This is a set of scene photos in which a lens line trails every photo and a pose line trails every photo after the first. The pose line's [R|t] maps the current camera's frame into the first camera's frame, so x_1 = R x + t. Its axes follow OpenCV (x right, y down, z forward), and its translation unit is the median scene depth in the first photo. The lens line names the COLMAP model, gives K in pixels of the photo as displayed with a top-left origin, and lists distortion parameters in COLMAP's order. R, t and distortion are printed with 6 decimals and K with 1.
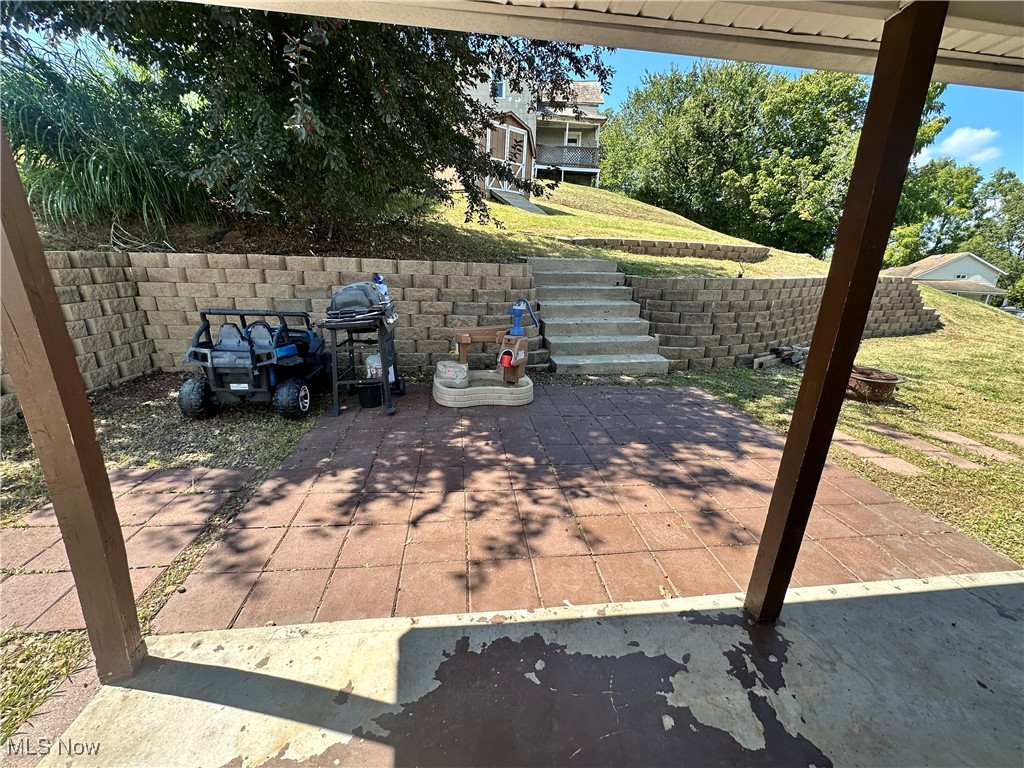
lens RADIAL K [[407.8, 0, 517.8], [0, 407.8, 385.0], [0, 0, 1]] dist [-0.001897, 0.000283]
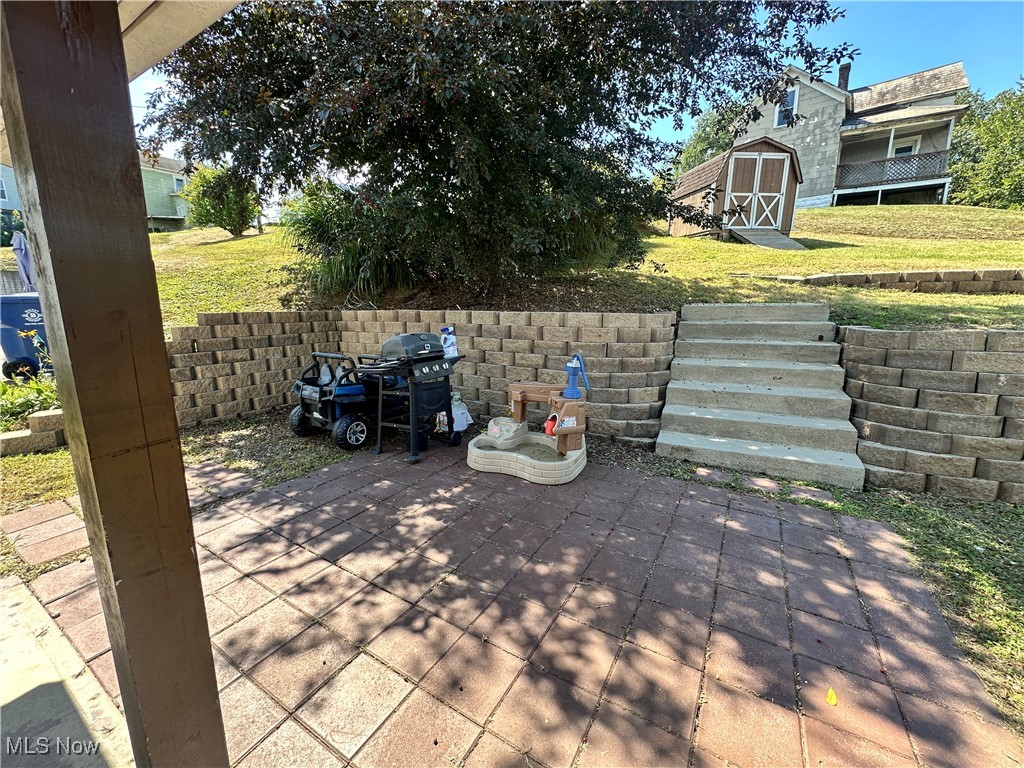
lens RADIAL K [[407.8, 0, 511.2], [0, 407.8, 384.5], [0, 0, 1]] dist [-0.001897, 0.000283]
pose [[0.784375, 0.085460, -0.614372, 0.349856], [-0.158580, 0.985176, -0.065422, -0.066316], [0.599674, 0.148742, 0.786300, 0.246439]]
